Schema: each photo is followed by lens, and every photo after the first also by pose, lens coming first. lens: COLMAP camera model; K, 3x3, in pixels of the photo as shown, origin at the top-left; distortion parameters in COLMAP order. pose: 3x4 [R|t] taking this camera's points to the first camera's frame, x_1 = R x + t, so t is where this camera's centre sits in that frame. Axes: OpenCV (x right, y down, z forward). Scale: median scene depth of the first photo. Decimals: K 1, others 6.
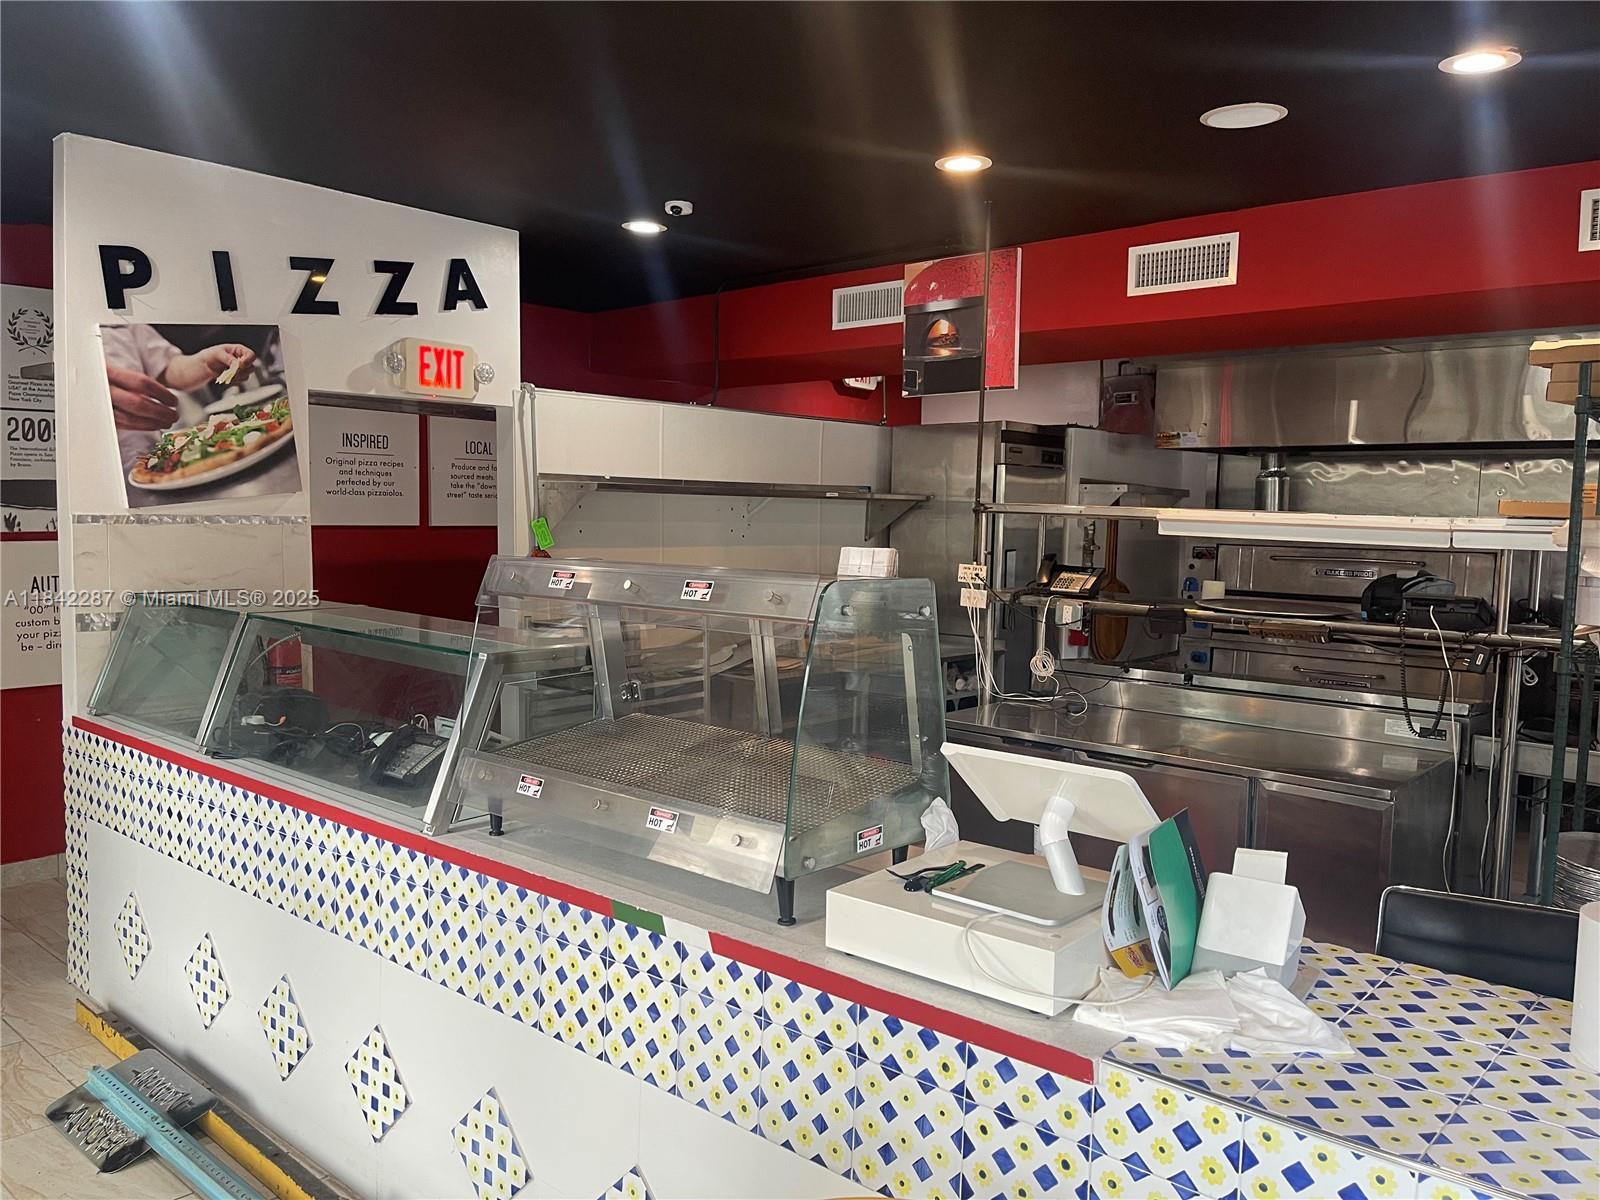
lens RADIAL K [[1229.5, 0, 798.8], [0, 1229.5, 601.7], [0, 0, 1]] dist [0.050561, -0.002092]
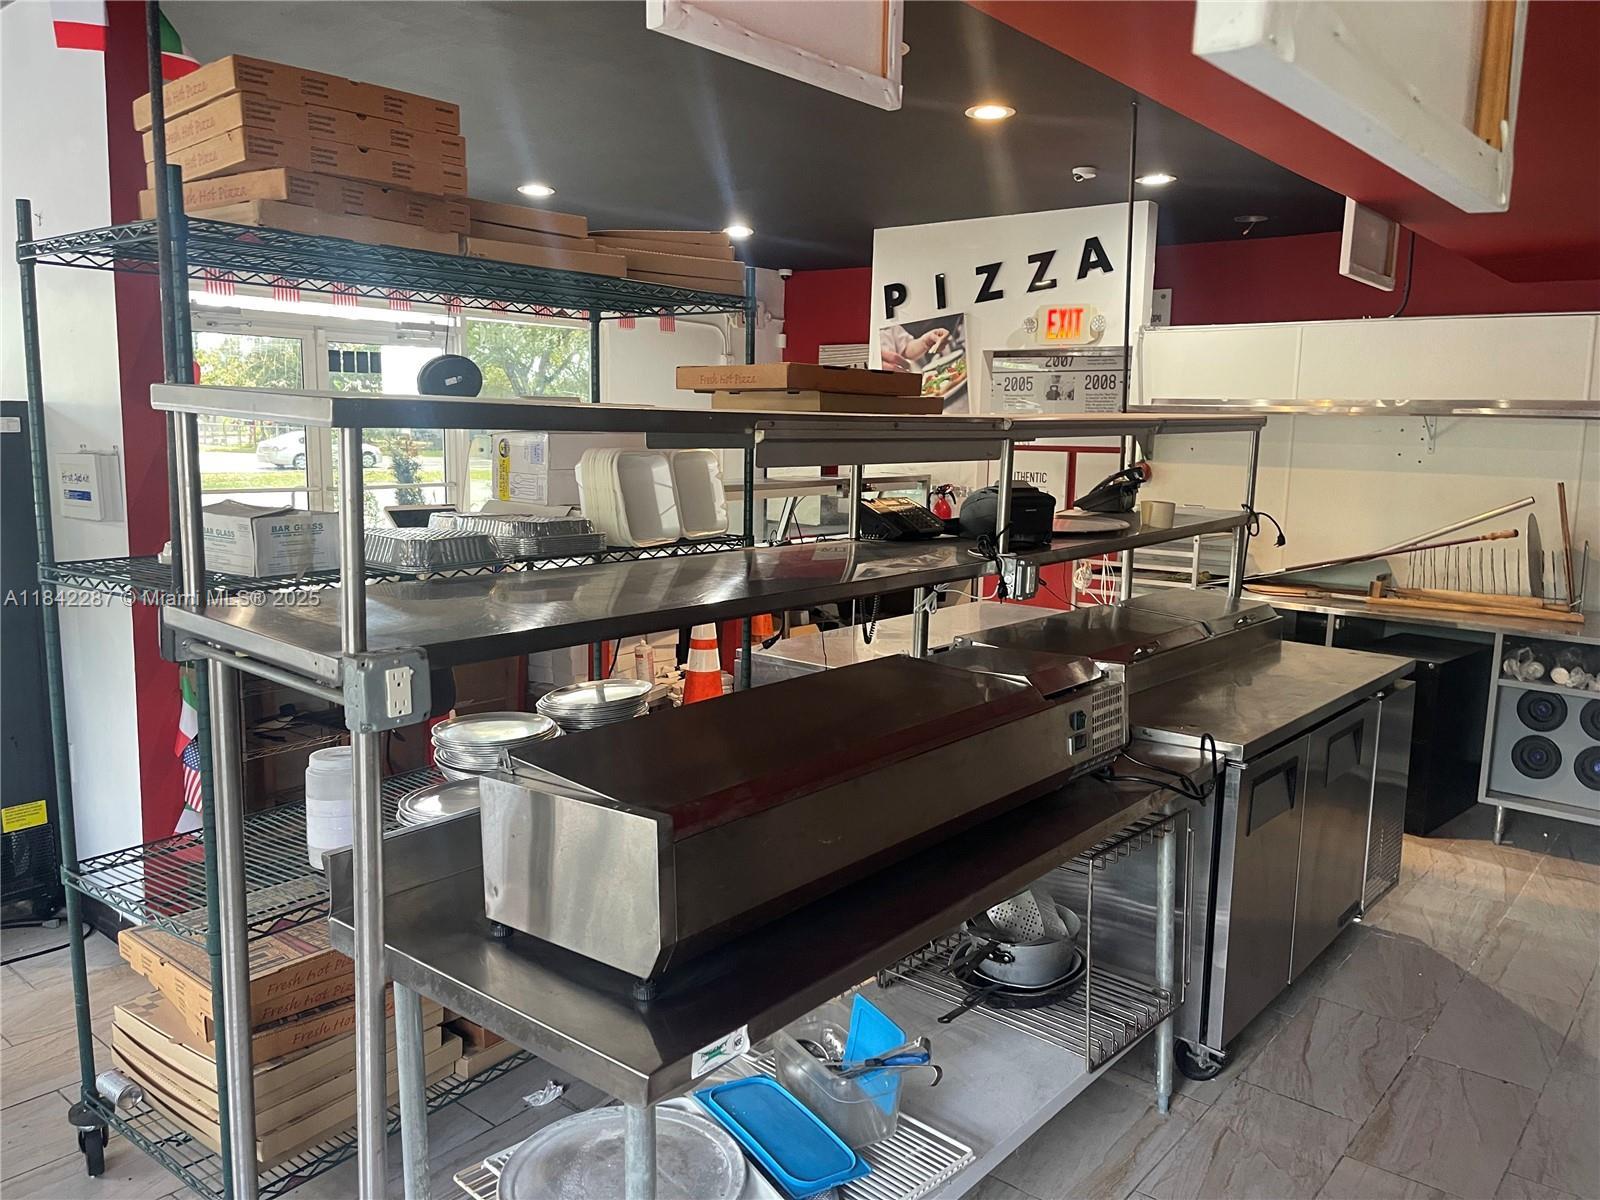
lens RADIAL K [[1229.5, 0, 800.0], [0, 1229.5, 598.5], [0, 0, 1]] dist [0.050561, -0.002092]
pose [[0.041554, 0.129768, -0.990673, 1.211112], [-0.094221, 0.987620, 0.125416, -0.037065], [0.994684, 0.088131, 0.053267, 0.739685]]
